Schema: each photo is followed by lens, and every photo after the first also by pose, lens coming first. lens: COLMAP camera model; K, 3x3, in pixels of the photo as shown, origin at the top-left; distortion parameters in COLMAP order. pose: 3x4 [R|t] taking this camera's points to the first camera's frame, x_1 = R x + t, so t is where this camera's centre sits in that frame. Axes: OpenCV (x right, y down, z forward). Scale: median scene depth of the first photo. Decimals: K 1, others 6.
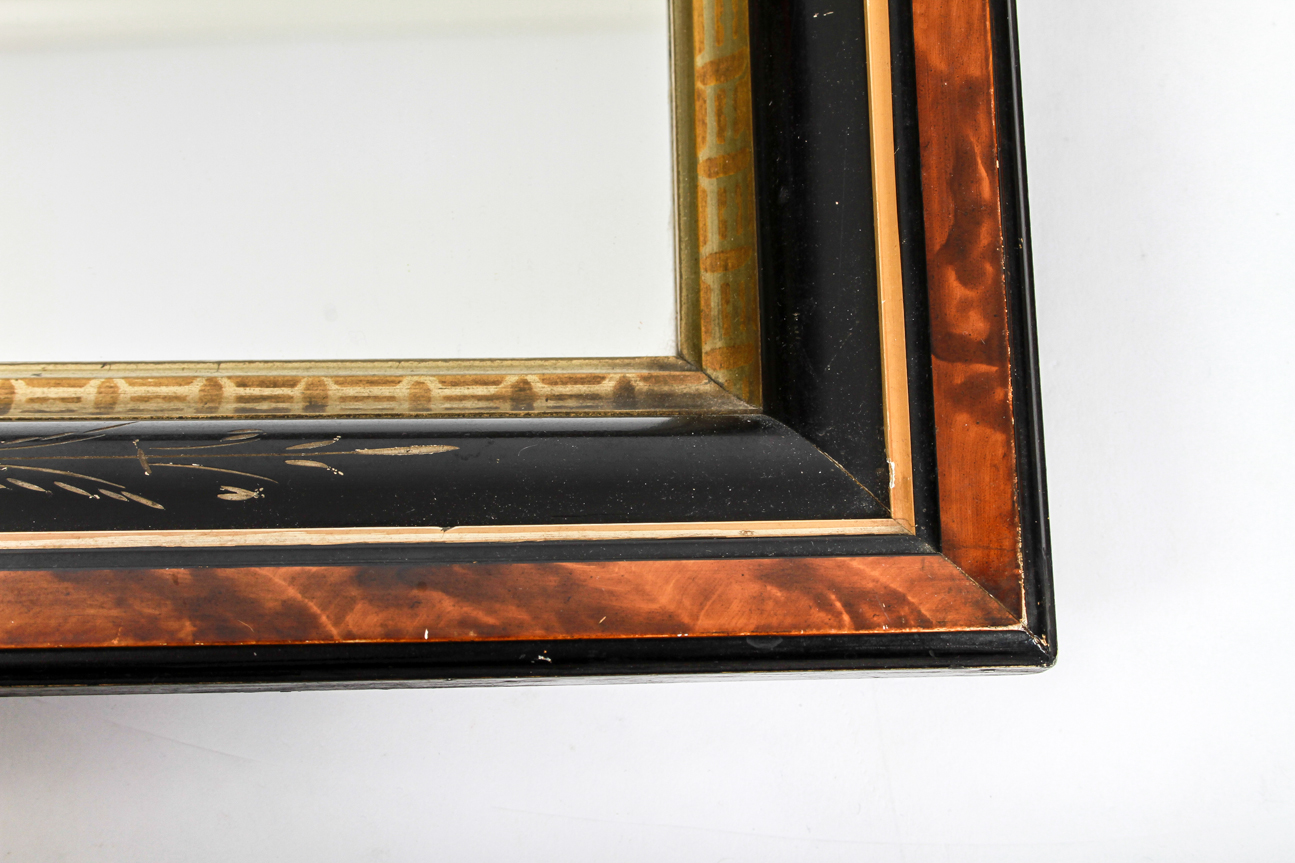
lens RADIAL K [[2239.6, 0, 647.5], [0, 2239.6, 431.5], [0, 0, 1]] dist [0.194791, -0.026194]
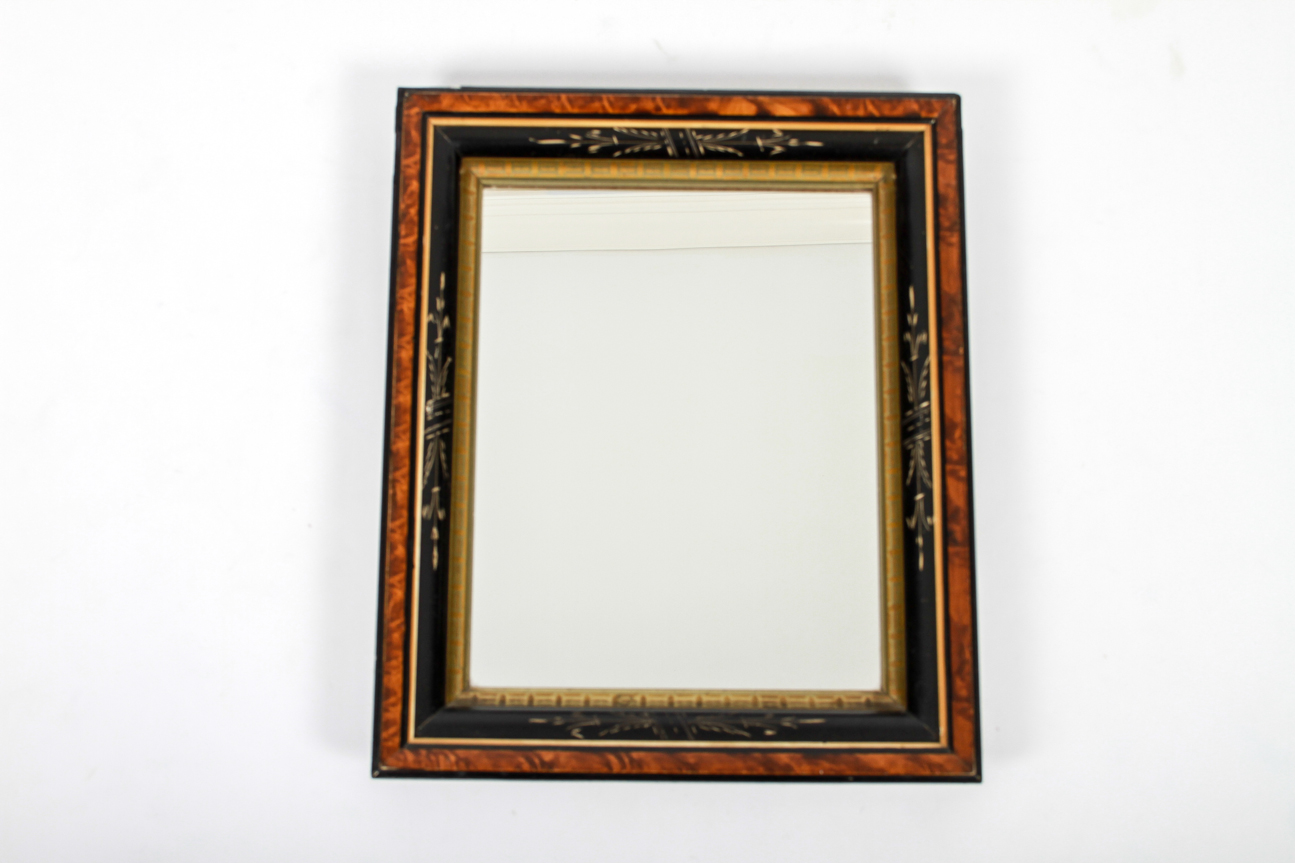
lens RADIAL K [[2038.6, 0, 647.5], [0, 2038.6, 431.5], [0, 0, 1]] dist [-0.048753, -0.039179]
pose [[0.998541, 0.020458, -0.049977, -0.224006], [-0.021158, 0.999685, -0.013531, -0.428365], [0.049684, 0.014568, 0.998659, -2.450437]]
